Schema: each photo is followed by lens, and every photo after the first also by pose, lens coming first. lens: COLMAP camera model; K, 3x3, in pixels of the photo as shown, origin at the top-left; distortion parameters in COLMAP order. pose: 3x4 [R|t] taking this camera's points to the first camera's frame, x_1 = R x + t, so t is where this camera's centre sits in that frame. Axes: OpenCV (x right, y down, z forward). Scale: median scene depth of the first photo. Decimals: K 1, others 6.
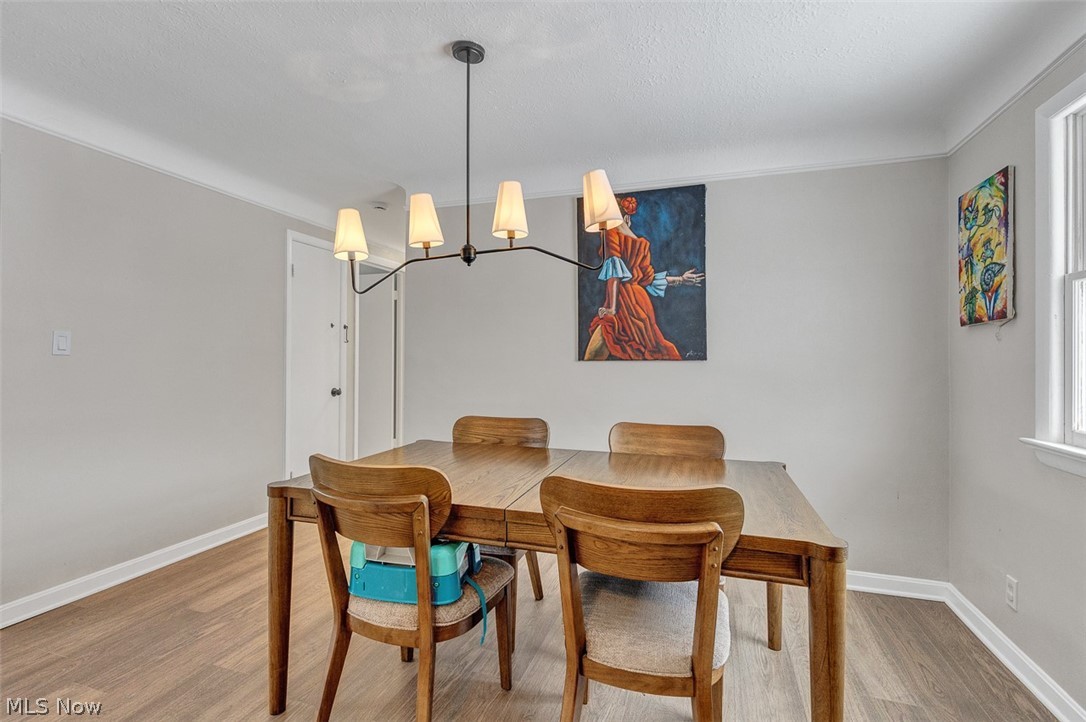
lens RADIAL K [[507.2, 0, 542.8], [0, 507.2, 350.8], [0, 0, 1]] dist [0.012310, -0.001294]
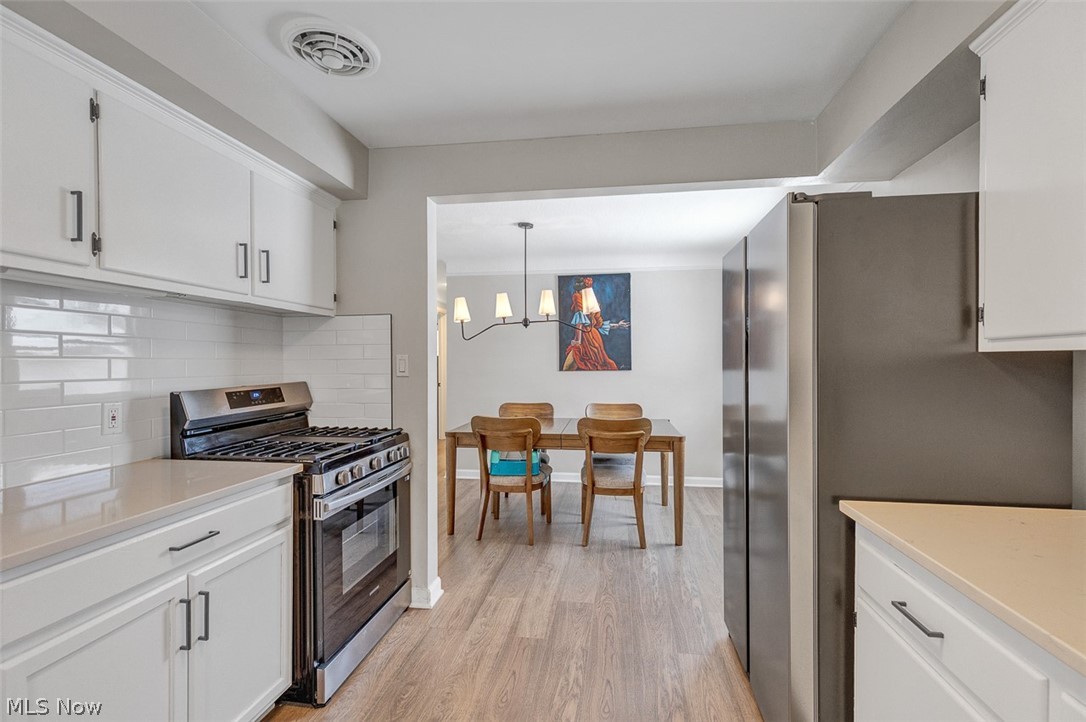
lens RADIAL K [[507.2, 0, 548.1], [0, 507.2, 361.6], [0, 0, 1]] dist [0.012310, -0.001294]
pose [[0.983962, -0.008288, 0.178184, -0.348258], [0.005862, 0.999883, 0.014140, -0.047458], [-0.178280, -0.012869, 0.983896, -0.866348]]
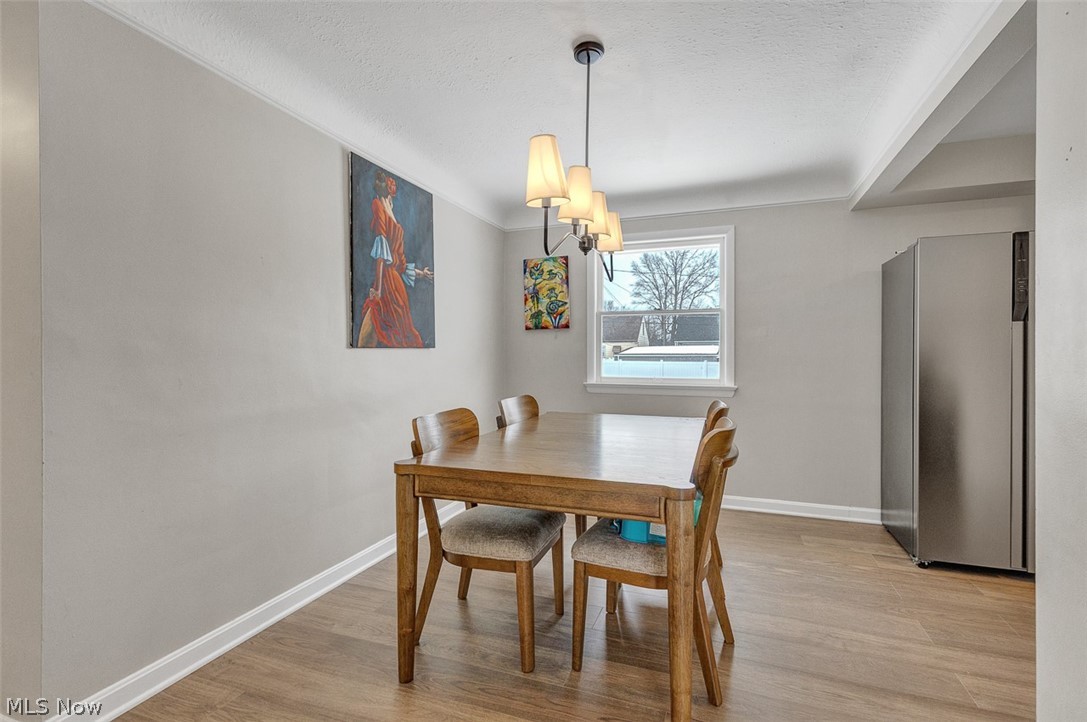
lens RADIAL K [[507.6, 0, 548.2], [0, 507.6, 355.2], [0, 0, 1]] dist [0.012310, -0.001294]
pose [[0.020014, -0.007726, 0.999770, -0.978692], [-0.012363, 0.999892, 0.007975, 0.026902], [-0.999723, -0.012520, 0.019916, 0.847945]]
